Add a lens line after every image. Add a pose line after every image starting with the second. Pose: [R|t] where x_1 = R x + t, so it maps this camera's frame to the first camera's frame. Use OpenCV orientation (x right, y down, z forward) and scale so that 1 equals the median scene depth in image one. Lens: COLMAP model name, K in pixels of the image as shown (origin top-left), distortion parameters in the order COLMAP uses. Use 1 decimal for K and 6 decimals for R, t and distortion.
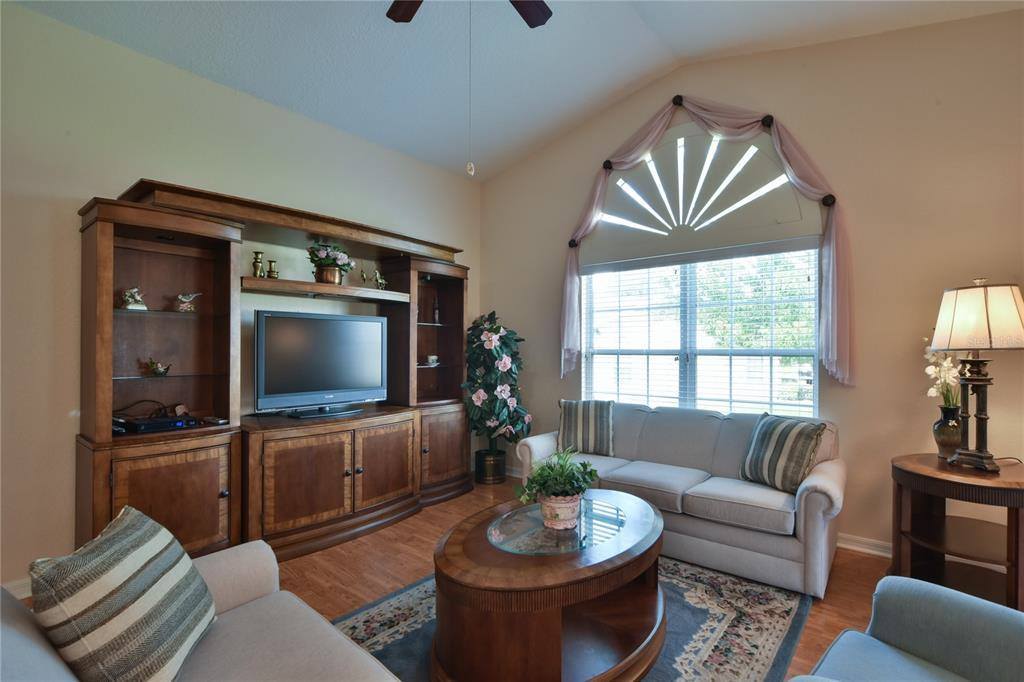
lens RADIAL K [[485.4, 0, 518.3], [0, 485.4, 346.6], [0, 0, 1]] dist [0.000867, -0.000216]
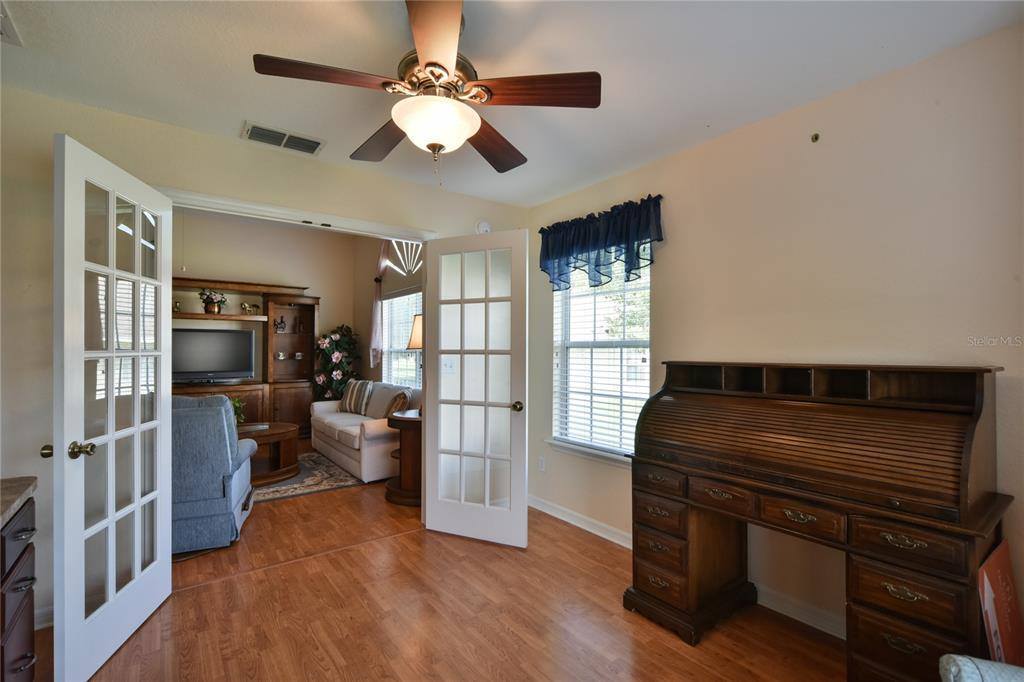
lens RADIAL K [[485.4, 0, 510.3], [0, 485.4, 340.0], [0, 0, 1]] dist [0.000867, -0.000216]
pose [[0.975676, 0.000822, -0.219216, 0.995751], [0.002270, 0.999901, 0.013852, -0.049467], [0.219206, -0.014013, 0.975578, -0.474432]]
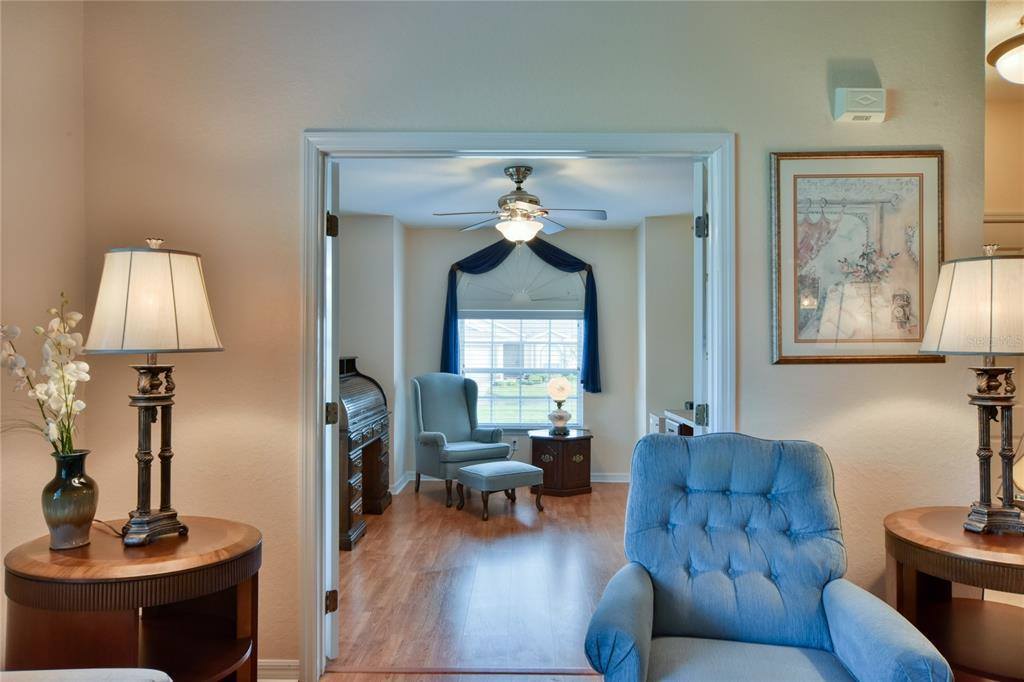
lens RADIAL K [[656.3, 0, 514.2], [0, 656.3, 349.0], [0, 0, 1]] dist [0.003002, 0.001885]
pose [[-0.643964, 0.002473, 0.765051, -0.007571], [-0.001717, 0.999988, -0.004678, 0.004432], [-0.765053, -0.004326, -0.643952, 0.725777]]
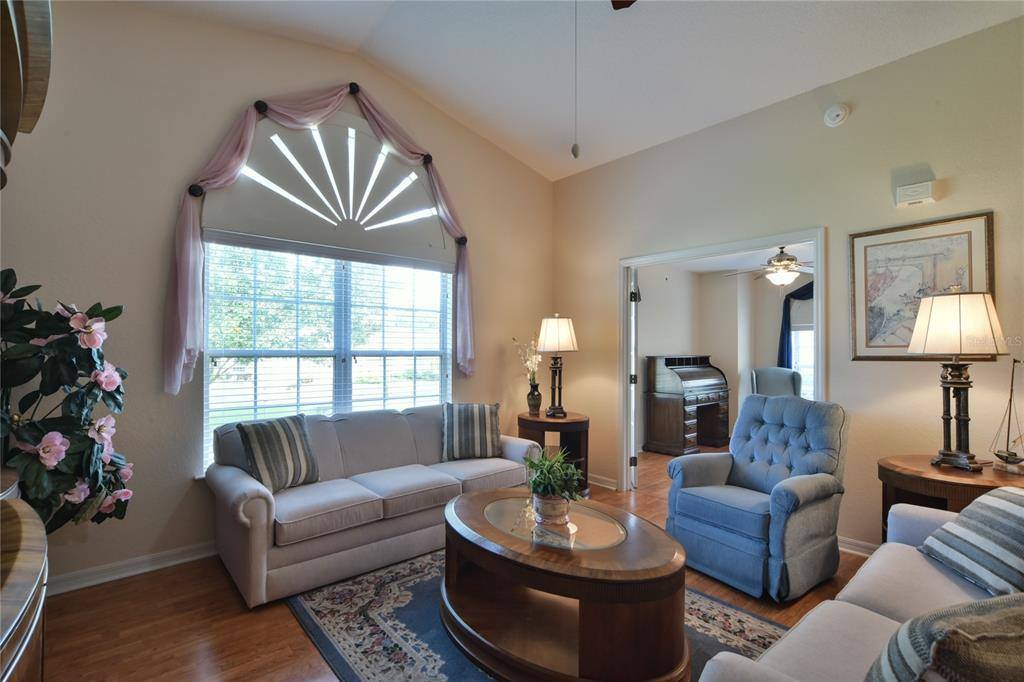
lens RADIAL K [[485.4, 0, 511.3], [0, 485.4, 345.9], [0, 0, 1]] dist [0.000867, -0.000216]
pose [[0.144295, 0.013942, 0.989436, -0.556072], [-0.007817, 0.999886, -0.012949, 0.006530], [-0.989504, -0.005866, 0.144388, 0.550788]]
